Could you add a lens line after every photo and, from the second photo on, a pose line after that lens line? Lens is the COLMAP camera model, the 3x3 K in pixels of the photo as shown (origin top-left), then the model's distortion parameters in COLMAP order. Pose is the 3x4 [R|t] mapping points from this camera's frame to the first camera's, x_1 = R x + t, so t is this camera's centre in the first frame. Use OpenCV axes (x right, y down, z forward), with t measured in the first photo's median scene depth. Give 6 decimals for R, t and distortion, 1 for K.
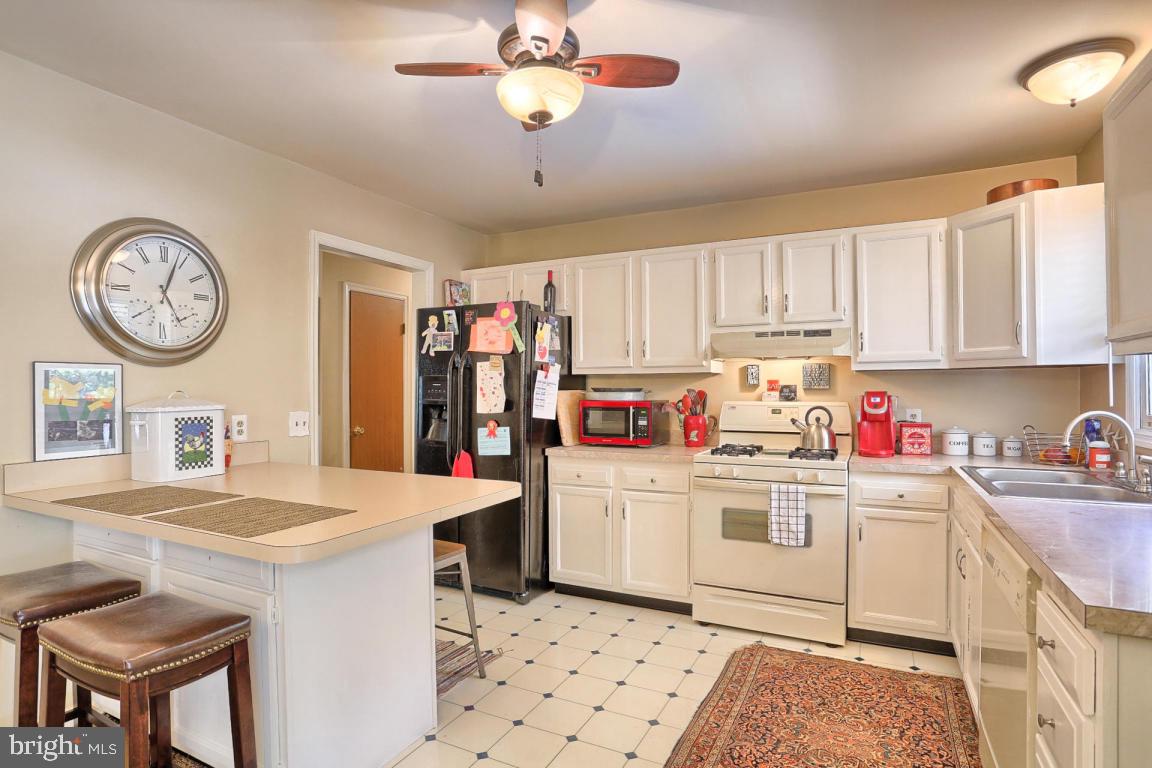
lens RADIAL K [[602.3, 0, 582.1], [0, 602.3, 381.8], [0, 0, 1]] dist [-0.033335, 0.002600]
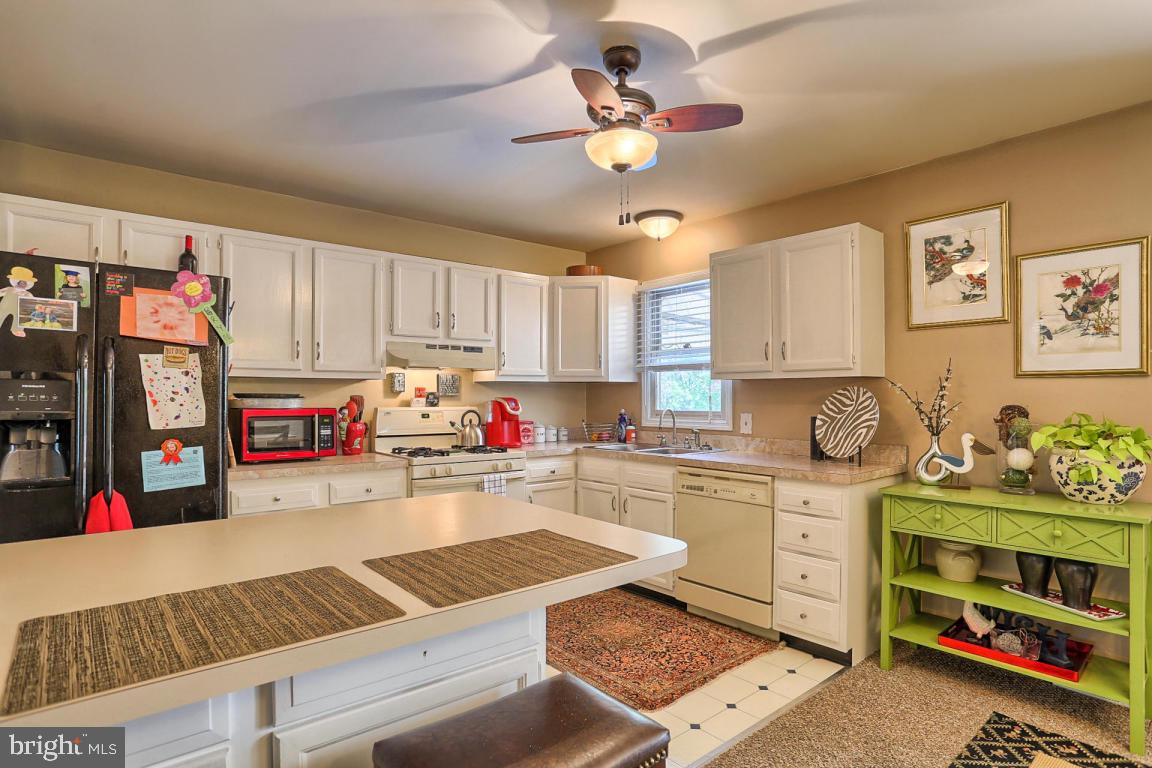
lens RADIAL K [[602.3, 0, 584.1], [0, 602.3, 392.1], [0, 0, 1]] dist [-0.033335, 0.002600]
pose [[0.403356, 0.009933, 0.914989, -0.611262], [-0.012456, 0.999908, -0.005364, 0.007896], [-0.914958, -0.009234, 0.403443, 0.298544]]
